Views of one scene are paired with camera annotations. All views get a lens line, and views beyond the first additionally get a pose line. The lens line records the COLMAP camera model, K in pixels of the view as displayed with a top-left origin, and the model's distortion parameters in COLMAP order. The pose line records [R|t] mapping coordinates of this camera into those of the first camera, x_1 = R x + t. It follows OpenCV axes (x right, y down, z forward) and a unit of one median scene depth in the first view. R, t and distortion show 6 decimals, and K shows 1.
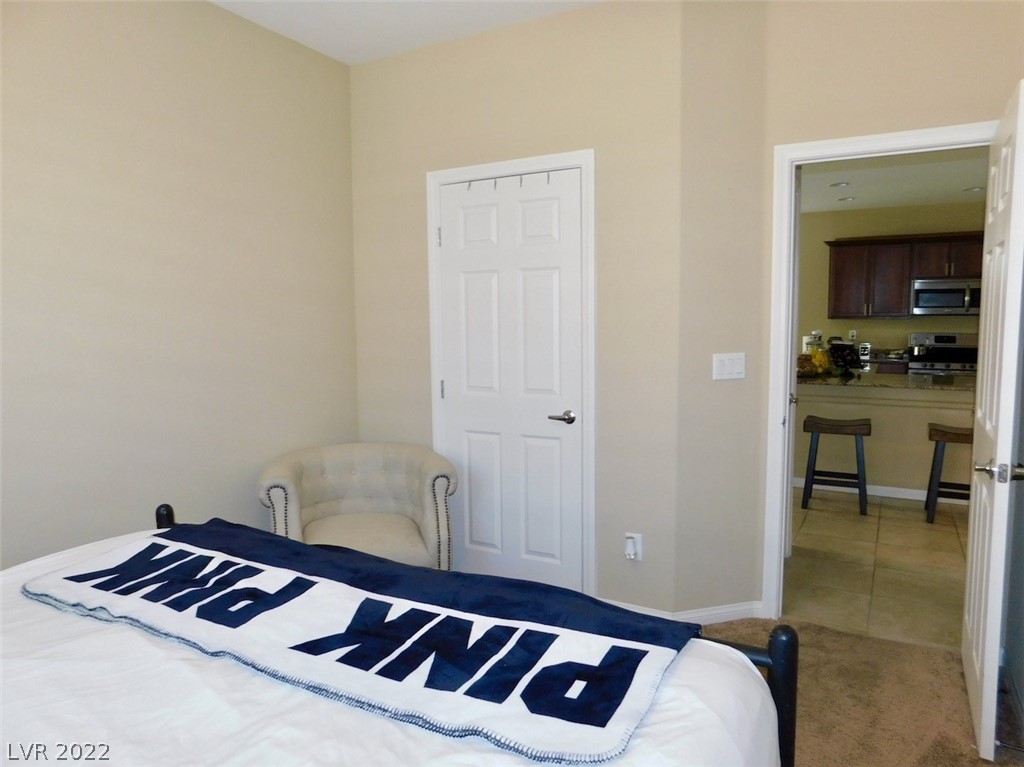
lens RADIAL K [[685.4, 0, 510.2], [0, 685.4, 367.1], [0, 0, 1]] dist [-0.069214, 0.052985]
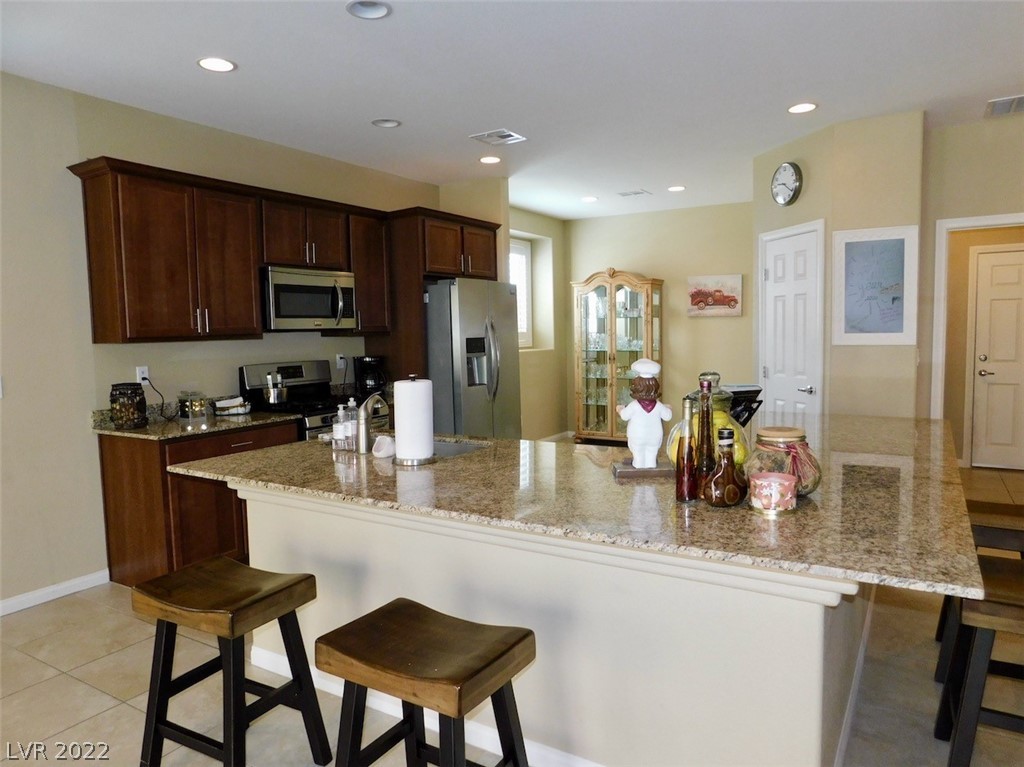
lens RADIAL K [[691.8, 0, 514.3], [0, 691.8, 384.2], [0, 0, 1]] dist [-0.078356, 0.057042]
pose [[0.037028, -0.074770, 0.996513, 0.048106], [0.092372, 0.993184, 0.071088, -0.055634], [-0.995036, 0.089417, 0.043683, 0.775360]]
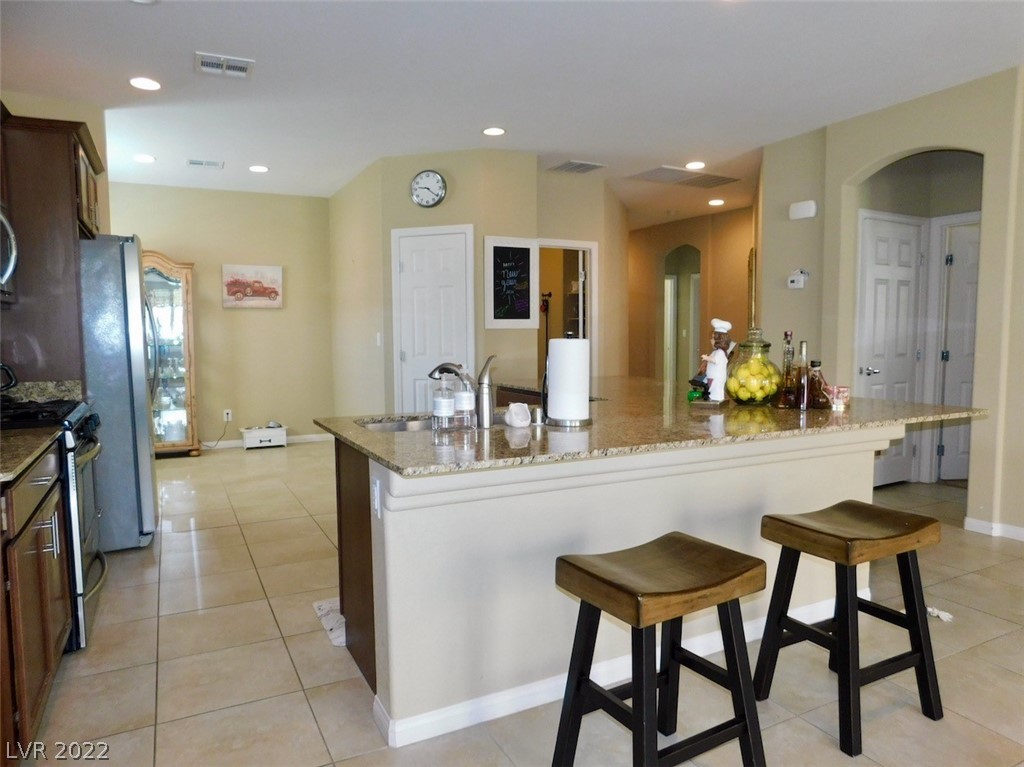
lens RADIAL K [[696.1, 0, 517.0], [0, 696.1, 382.3], [0, 0, 1]] dist [-0.075499, 0.054540]
pose [[-0.836522, -0.031239, 0.547042, 0.216793], [0.049572, 0.989965, 0.132336, -0.061788], [-0.545686, 0.137820, -0.826579, 1.109489]]
